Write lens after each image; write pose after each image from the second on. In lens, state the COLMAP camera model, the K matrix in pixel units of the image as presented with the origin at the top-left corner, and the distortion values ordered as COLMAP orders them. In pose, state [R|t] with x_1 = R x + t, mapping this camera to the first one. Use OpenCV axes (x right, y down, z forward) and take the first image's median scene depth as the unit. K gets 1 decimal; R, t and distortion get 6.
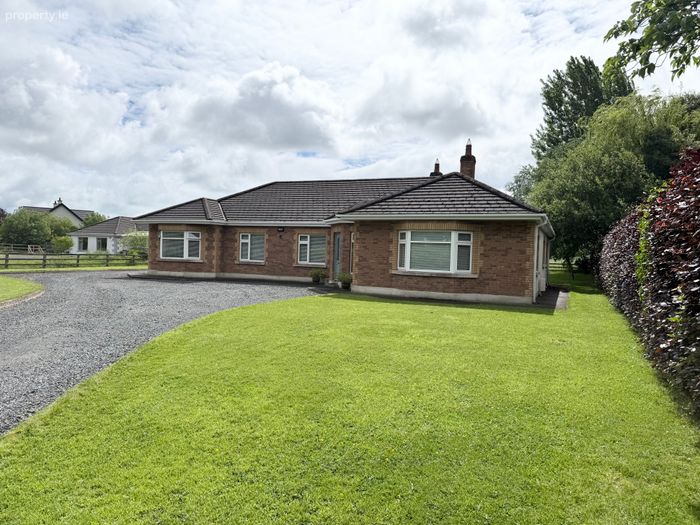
lens RADIAL K [[478.0, 0, 350.0], [0, 478.0, 262.5], [0, 0, 1]] dist [0.031973, -0.001209]
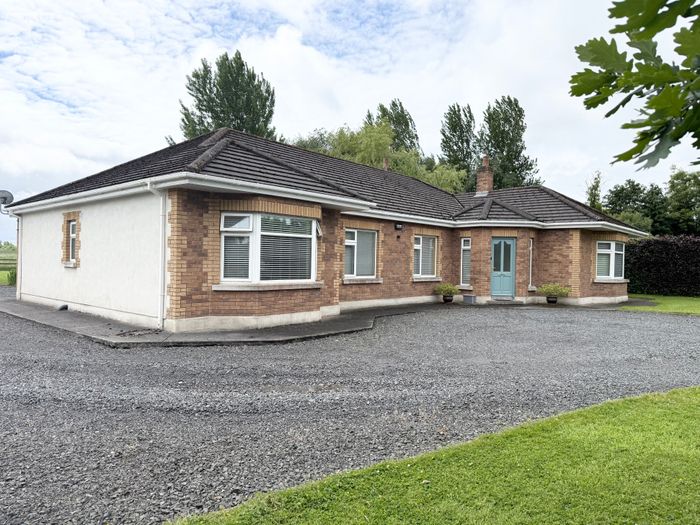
lens RADIAL K [[478.0, 0, 350.0], [0, 478.0, 262.5], [0, 0, 1]] dist [0.031973, -0.001209]
pose [[0.340055, -0.023852, 0.940103, -0.750552], [0.011795, 0.999708, 0.021097, -0.033792], [-0.940331, 0.003914, 0.340237, 0.820900]]
